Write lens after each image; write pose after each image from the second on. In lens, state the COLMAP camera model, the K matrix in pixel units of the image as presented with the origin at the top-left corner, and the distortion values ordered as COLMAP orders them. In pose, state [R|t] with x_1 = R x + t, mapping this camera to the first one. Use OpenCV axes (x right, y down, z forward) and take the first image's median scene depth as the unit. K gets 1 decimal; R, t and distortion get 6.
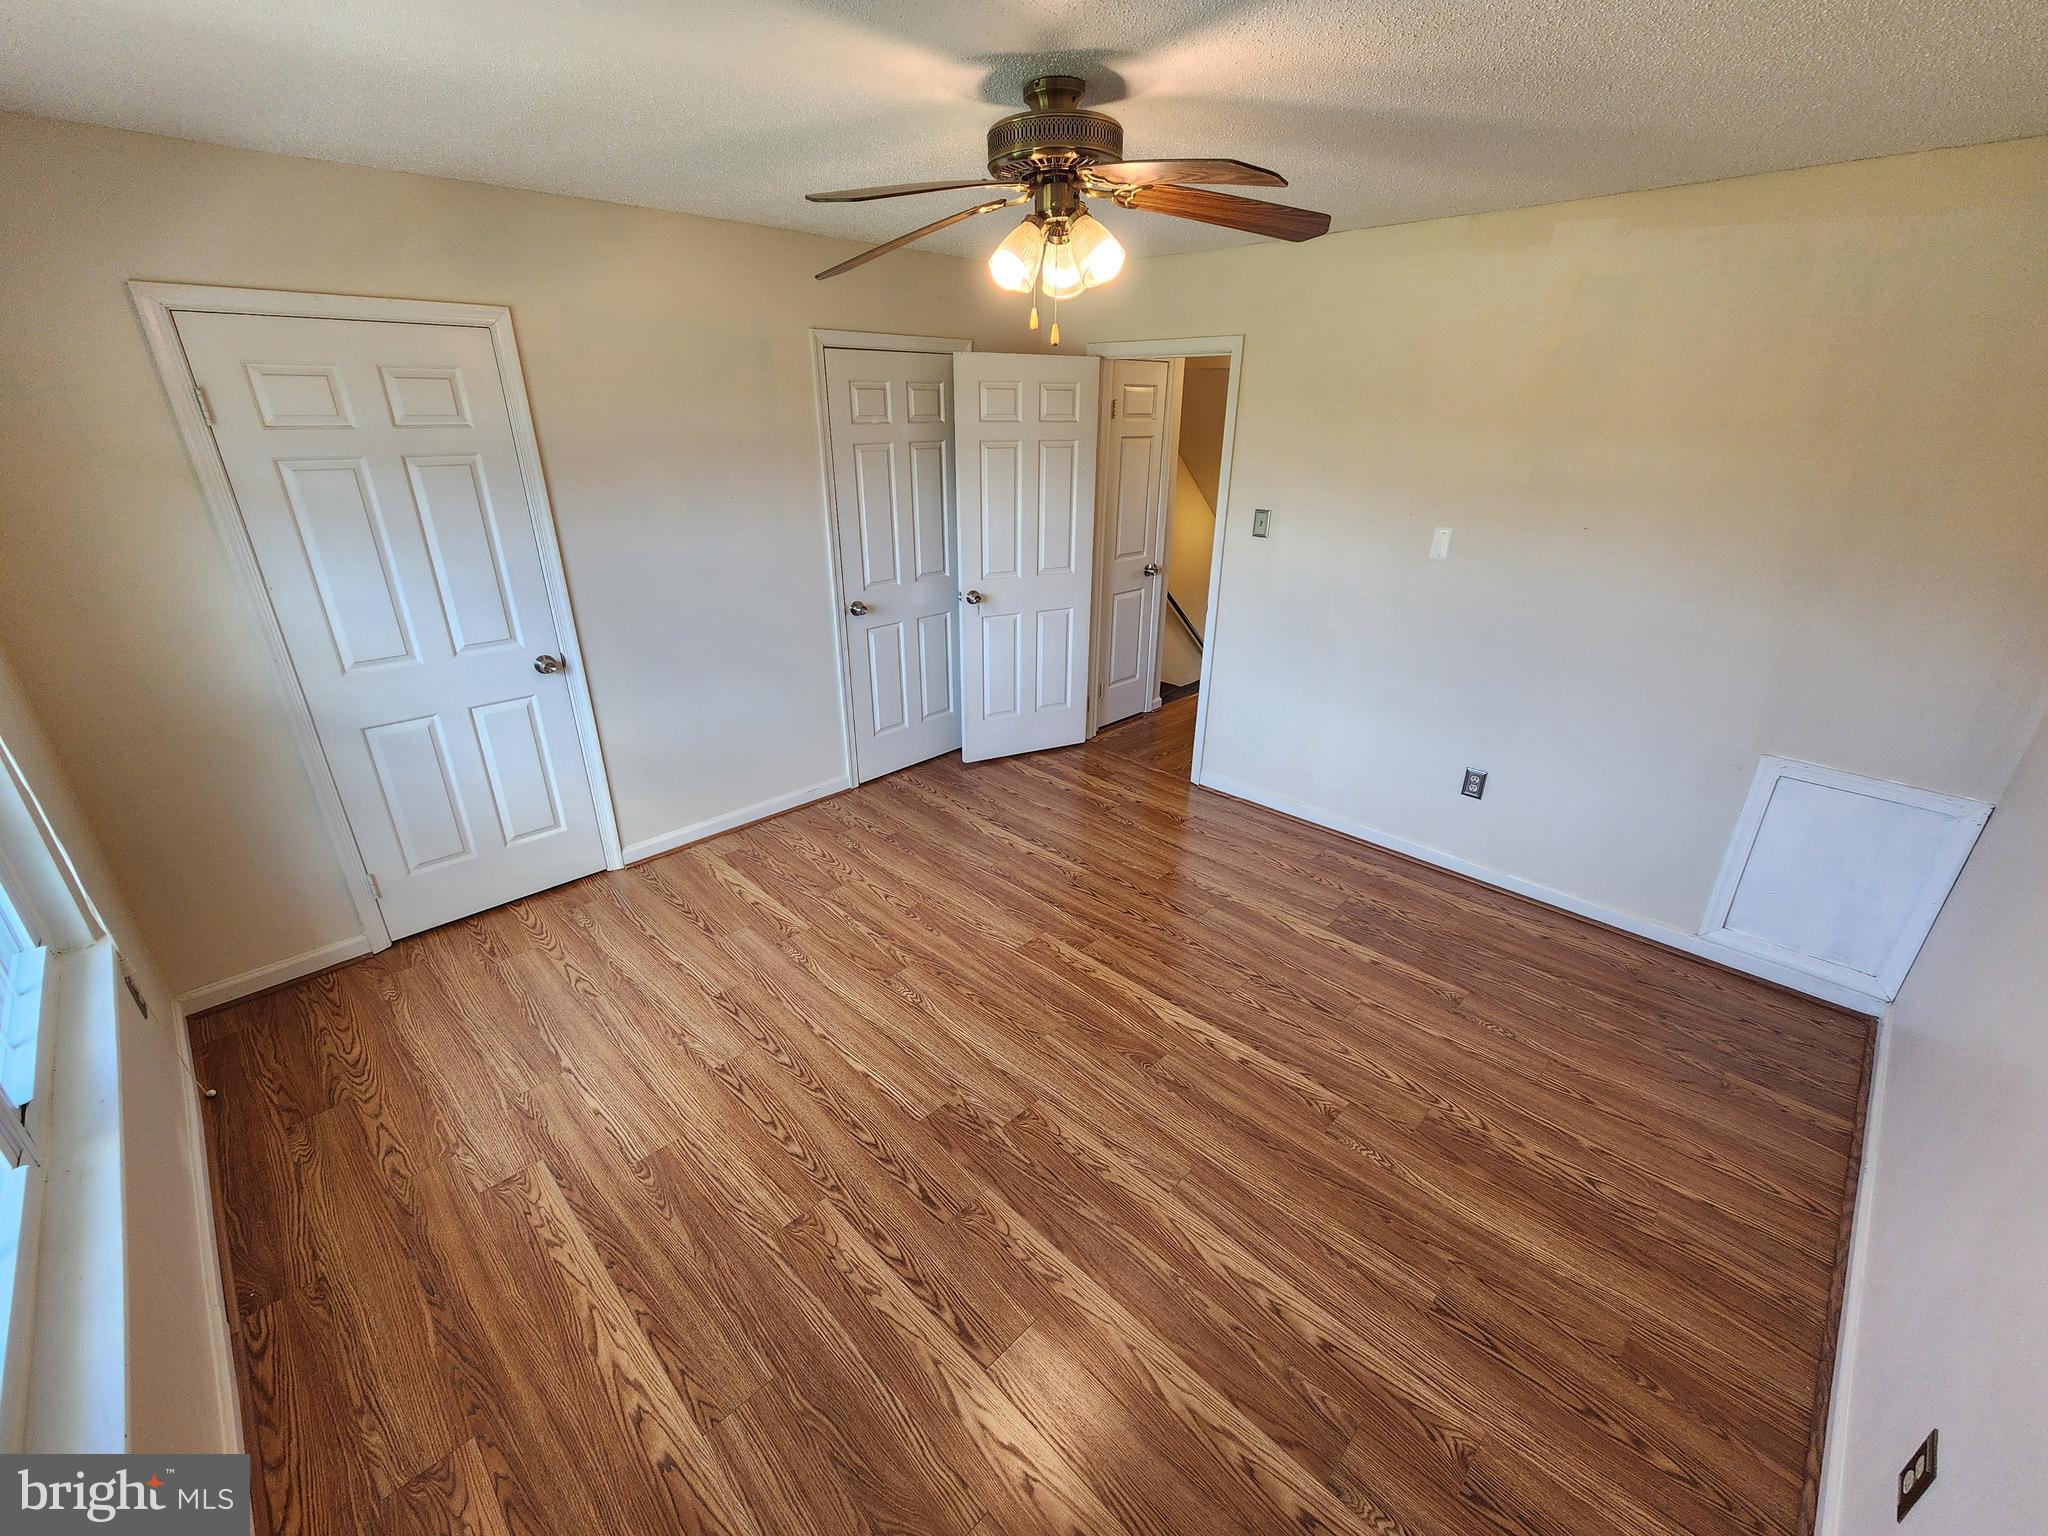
lens RADIAL K [[844.2, 0, 1021.5], [0, 844.2, 761.9], [0, 0, 1]] dist [0.000209, -0.000276]
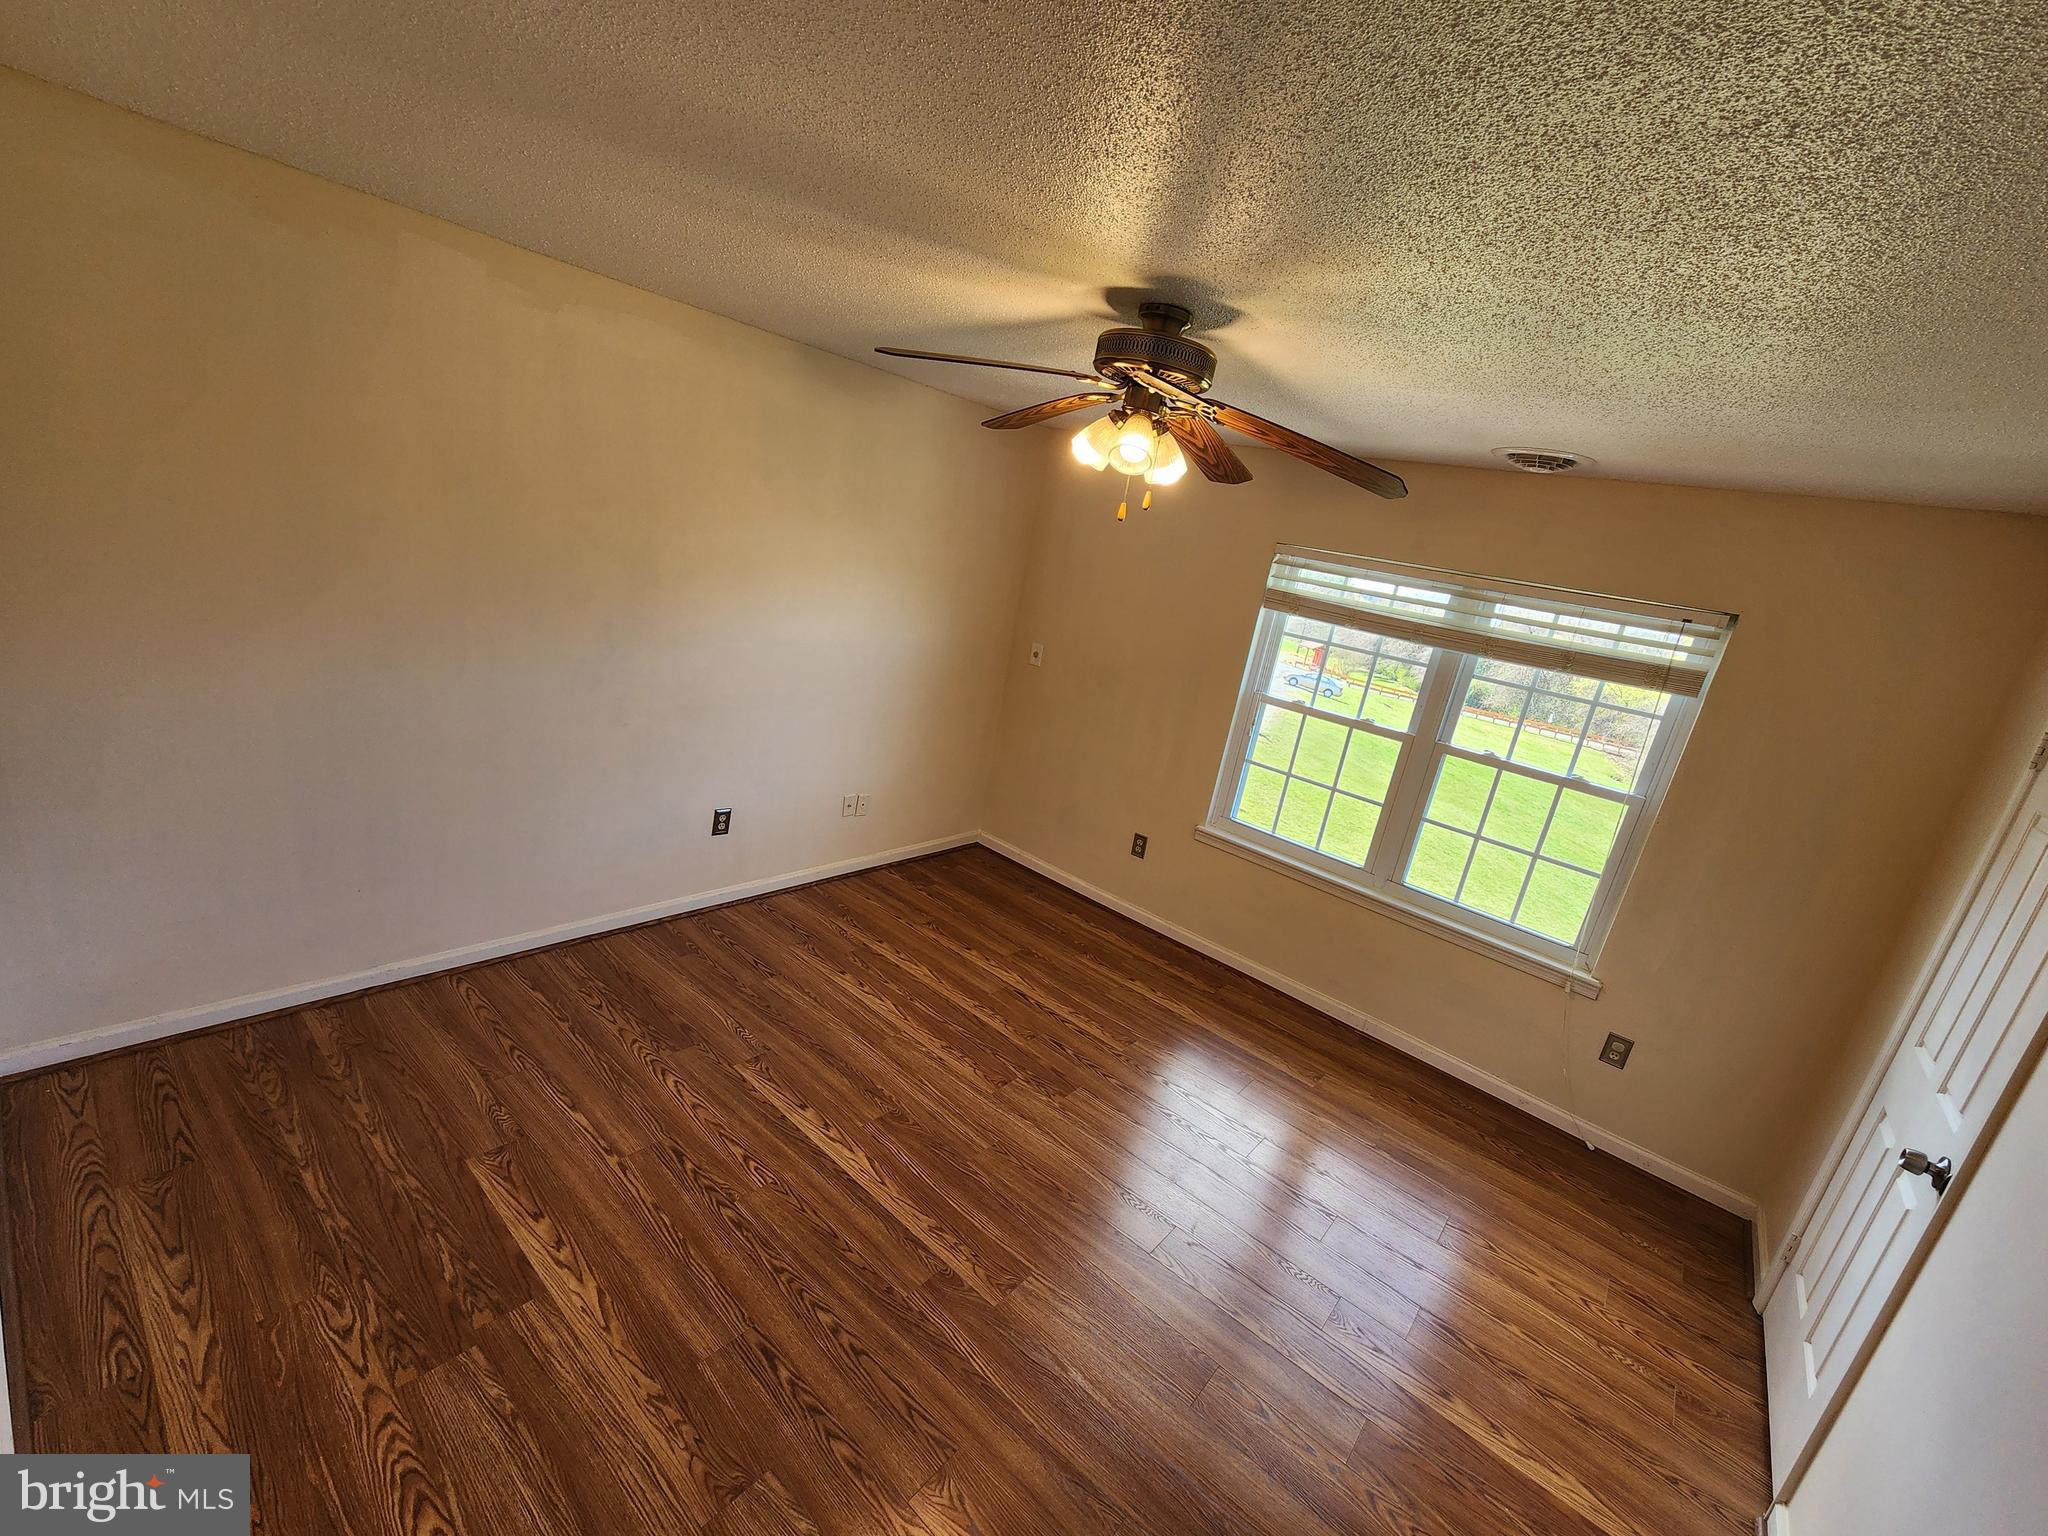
lens RADIAL K [[844.2, 0, 1021.5], [0, 844.2, 761.9], [0, 0, 1]] dist [0.000209, -0.000276]
pose [[-0.979379, -0.150650, -0.134618, 0.211826], [-0.201666, 0.769131, 0.606440, -0.709218], [0.012179, 0.621082, -0.783651, 1.637740]]
